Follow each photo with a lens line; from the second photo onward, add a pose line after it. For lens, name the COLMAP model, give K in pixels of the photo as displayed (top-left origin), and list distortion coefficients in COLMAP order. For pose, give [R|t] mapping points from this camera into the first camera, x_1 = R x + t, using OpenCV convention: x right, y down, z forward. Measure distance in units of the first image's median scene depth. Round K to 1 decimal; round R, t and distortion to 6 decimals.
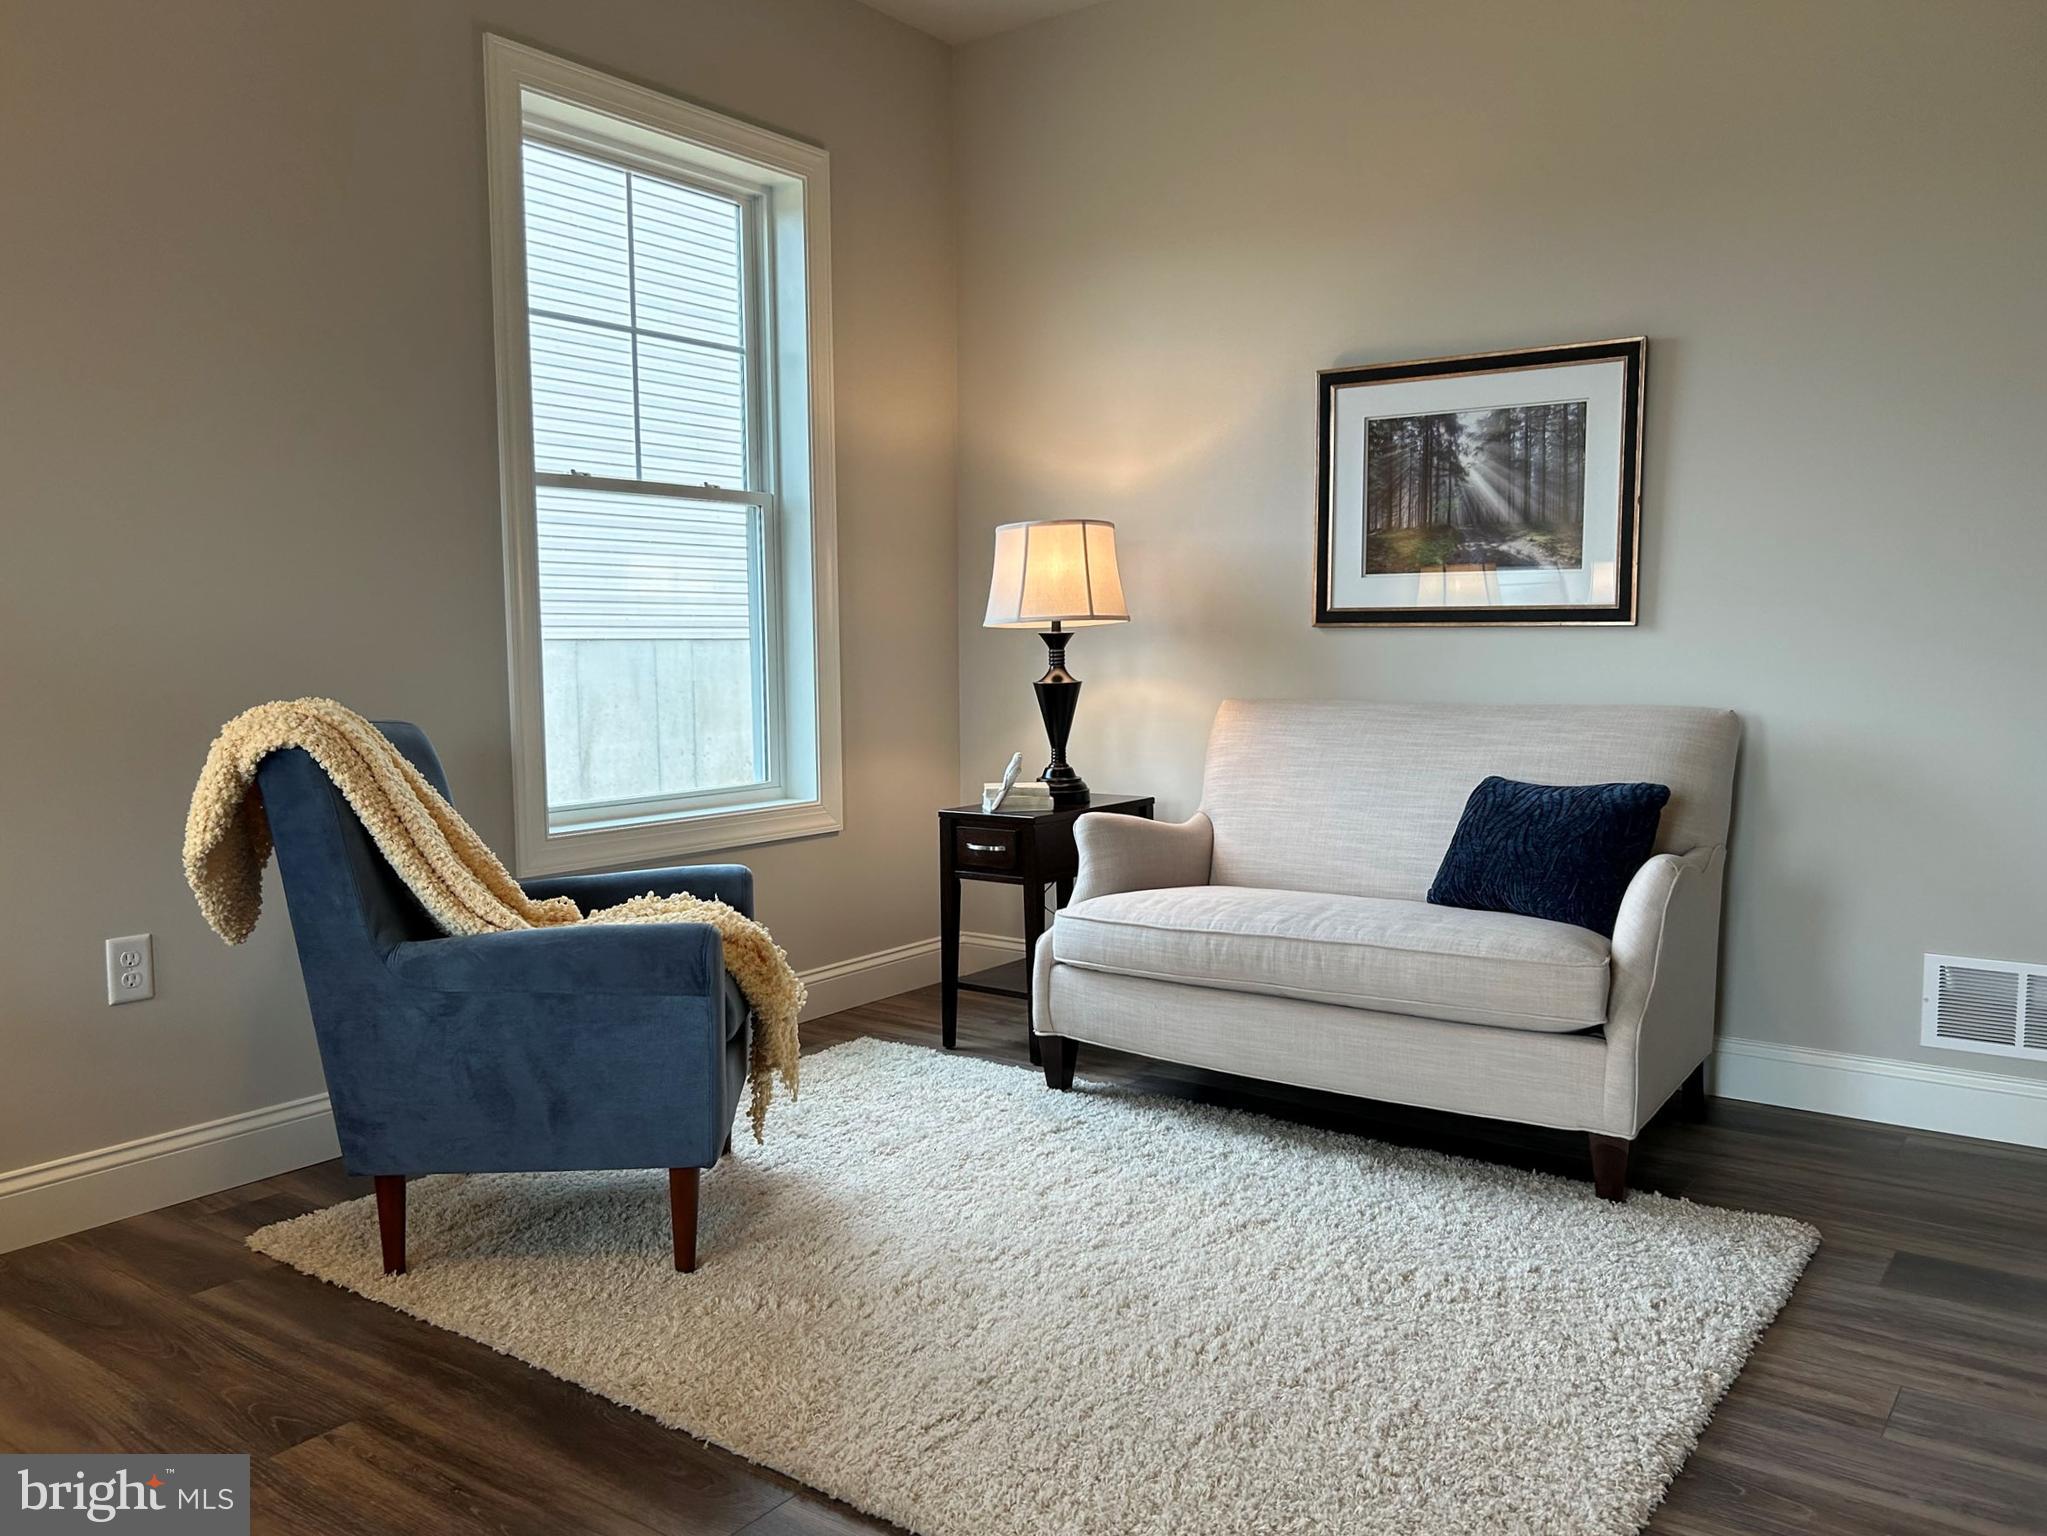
lens RADIAL K [[1537.7, 0, 1023.4], [0, 1537.7, 769.5], [0, 0, 1]] dist [0.045128, -0.054430]
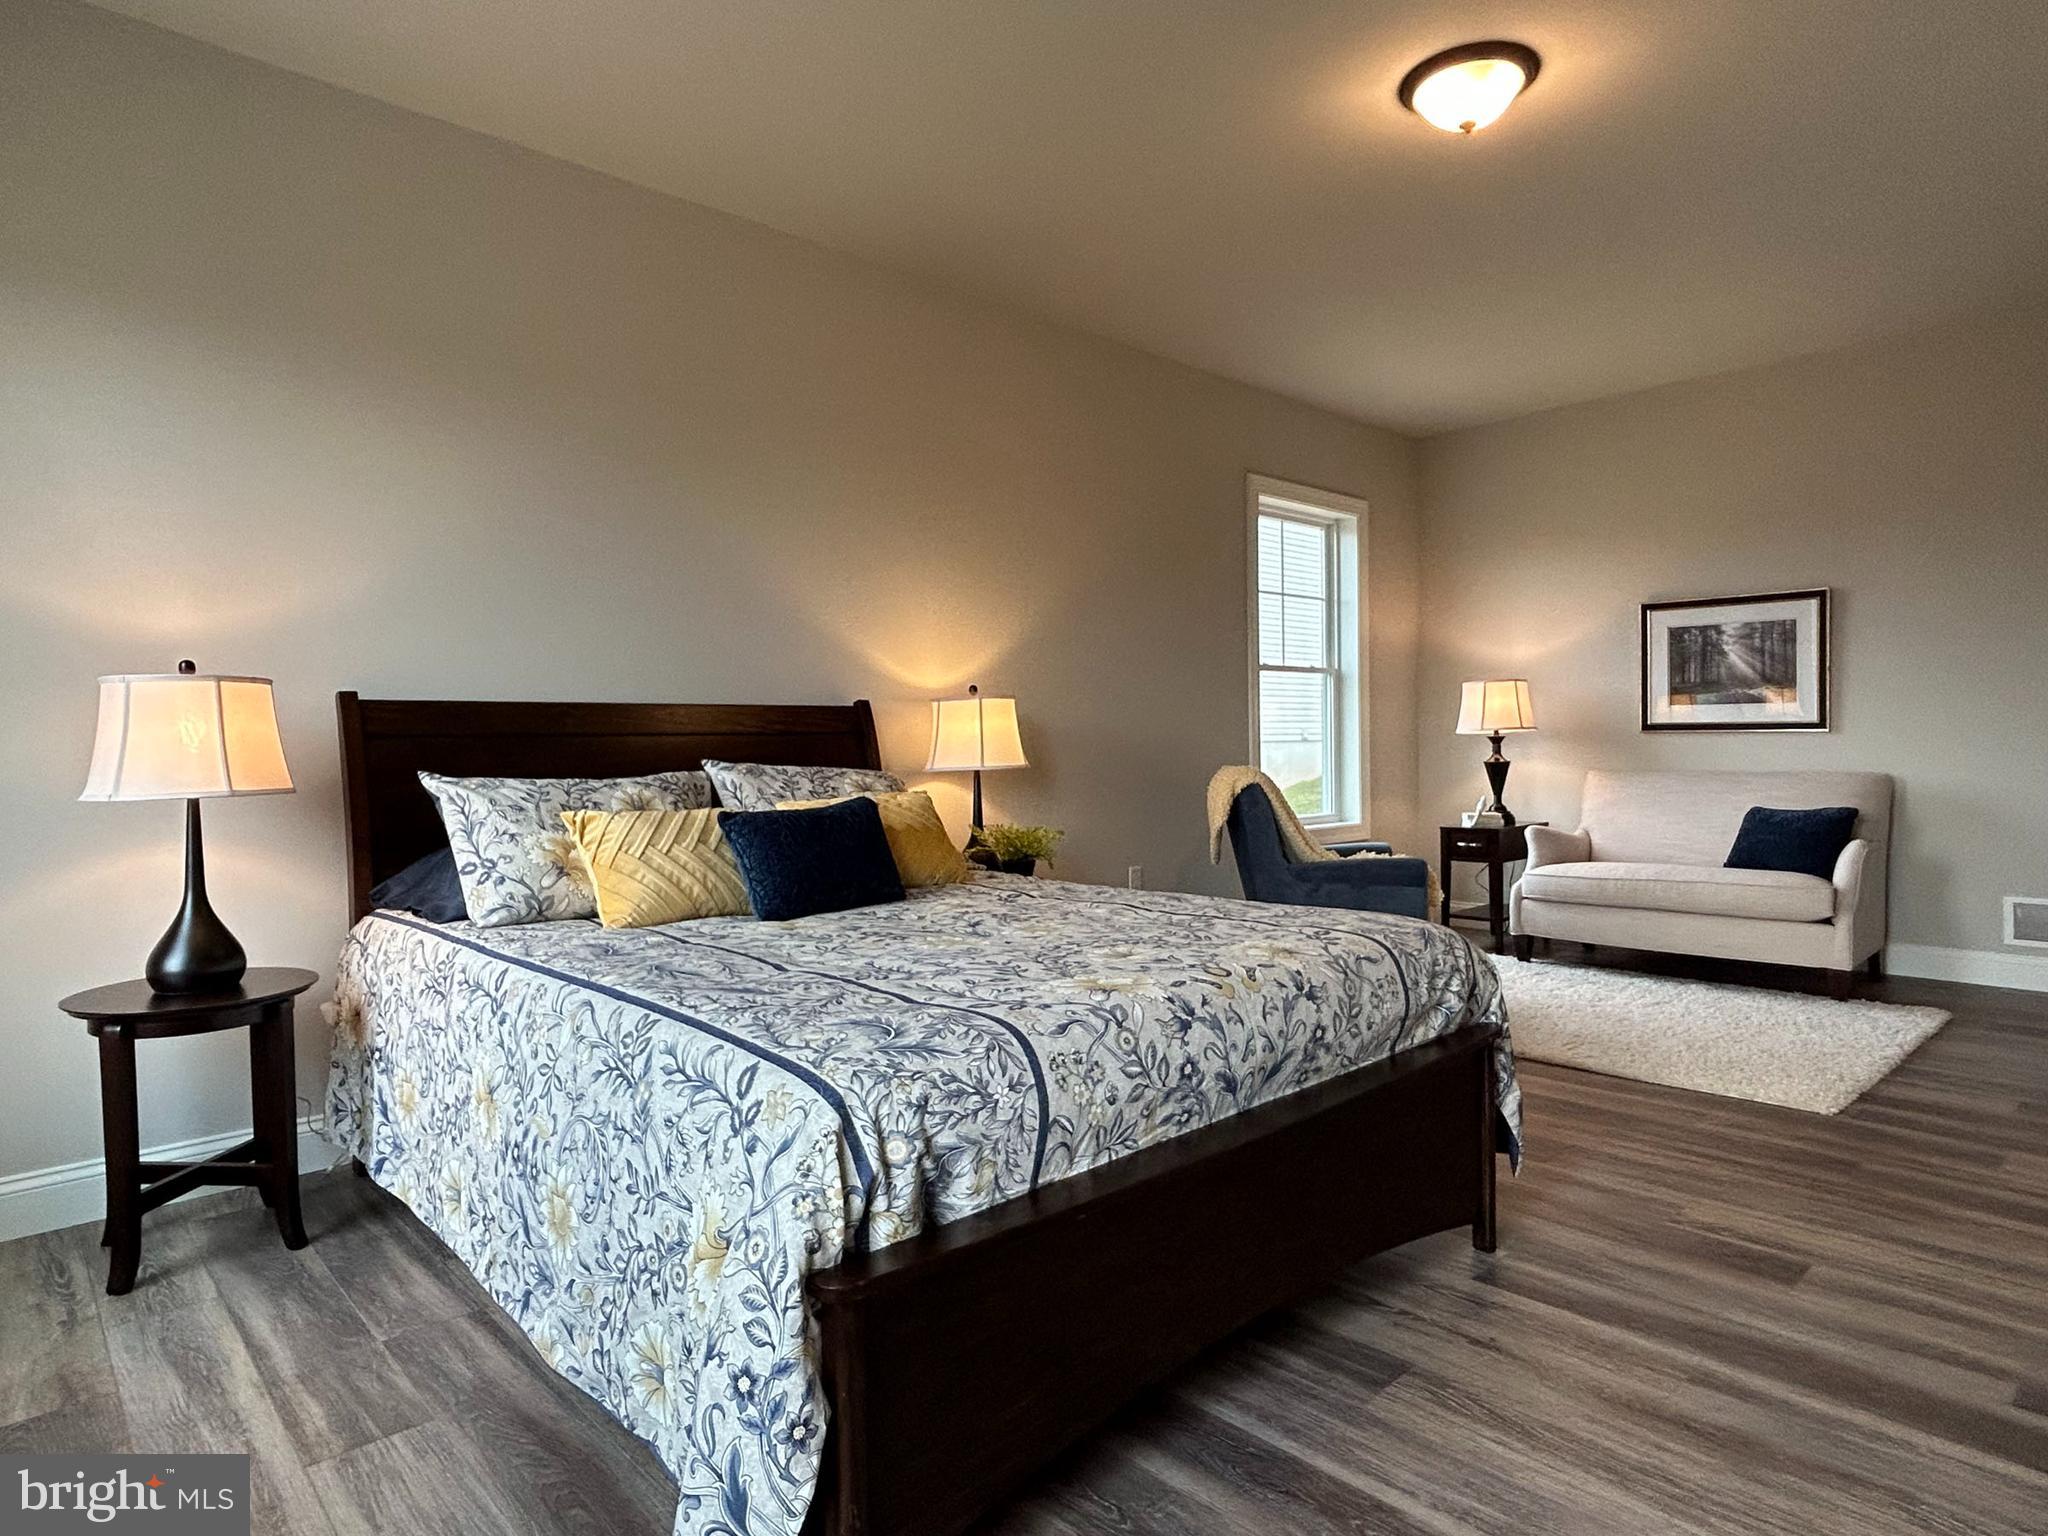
lens RADIAL K [[1153.0, 0, 1022.5], [0, 1153.0, 751.6], [0, 0, 1]] dist [0.001861, 0.000341]
pose [[0.982806, -0.004573, -0.184584, -0.331356], [-0.010019, 0.996900, -0.078044, 0.056148], [0.184368, 0.078551, 0.979713, -0.606218]]
